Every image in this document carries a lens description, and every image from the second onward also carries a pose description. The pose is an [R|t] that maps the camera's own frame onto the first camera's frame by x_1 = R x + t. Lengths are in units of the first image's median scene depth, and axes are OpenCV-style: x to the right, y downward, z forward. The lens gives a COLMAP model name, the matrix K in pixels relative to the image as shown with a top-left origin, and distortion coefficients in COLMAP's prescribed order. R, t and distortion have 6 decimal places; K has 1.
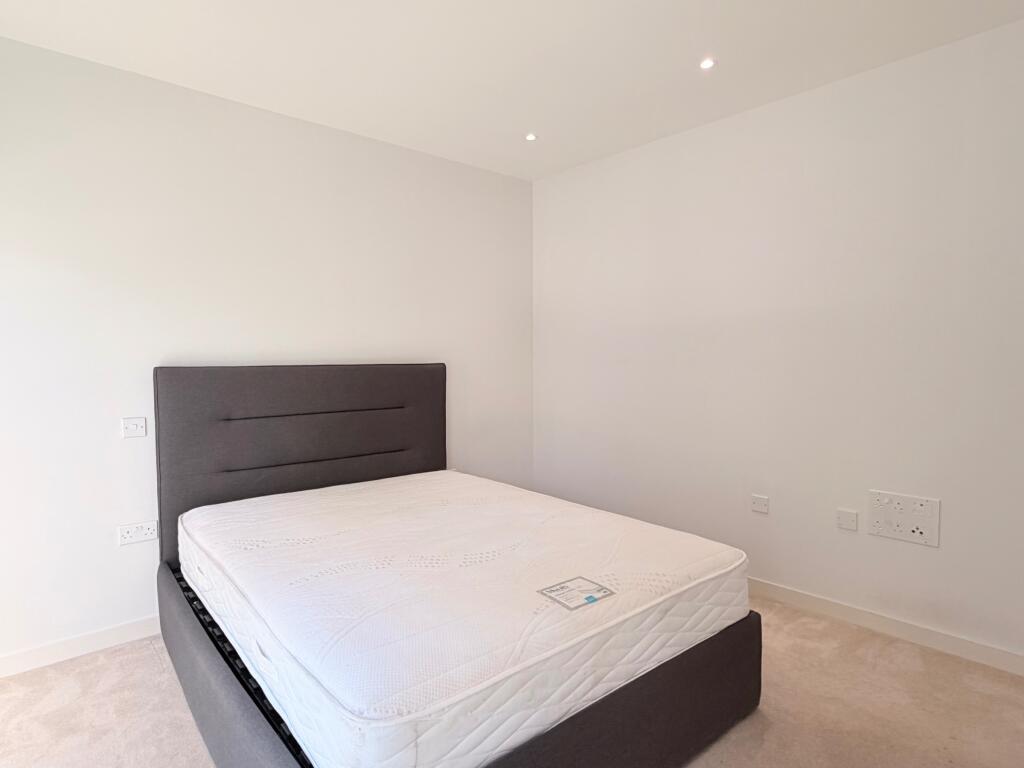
lens RADIAL K [[578.1, 0, 511.2], [0, 578.1, 383.8], [0, 0, 1]] dist [-0.004028, -0.005169]
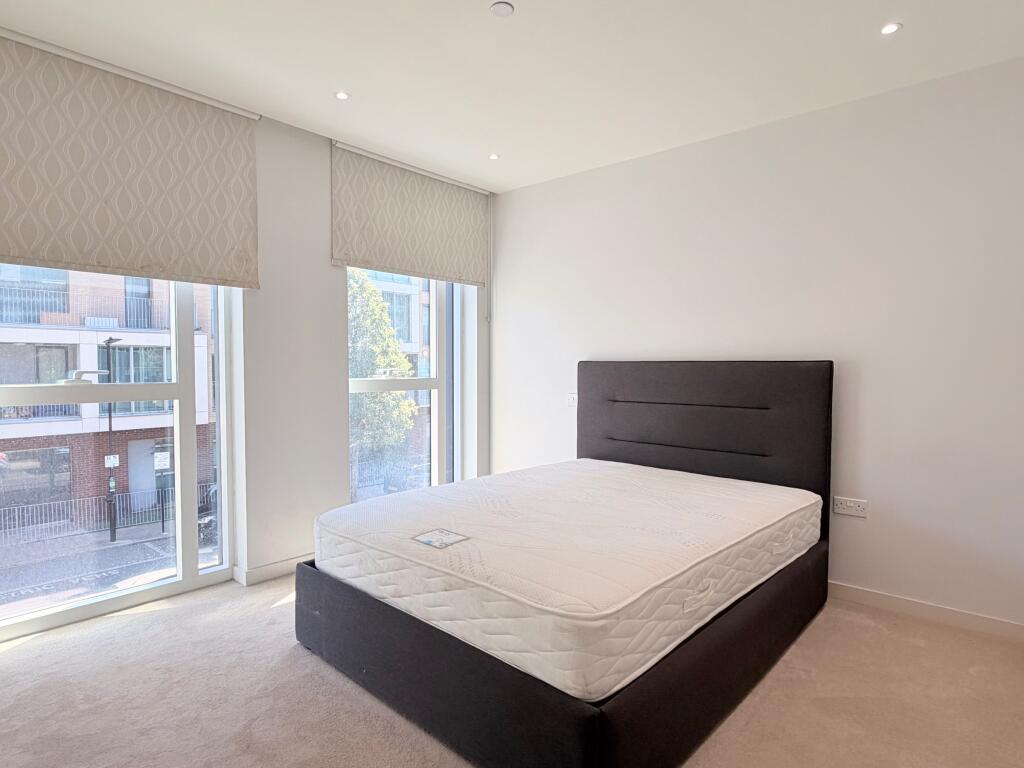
lens RADIAL K [[578.1, 0, 508.2], [0, 578.1, 379.7], [0, 0, 1]] dist [-0.004028, -0.005169]
pose [[0.126181, 0.032278, -0.991482, 1.013173], [-0.050291, 0.998393, 0.026102, -0.011034], [0.990732, 0.046569, 0.127601, 0.735070]]
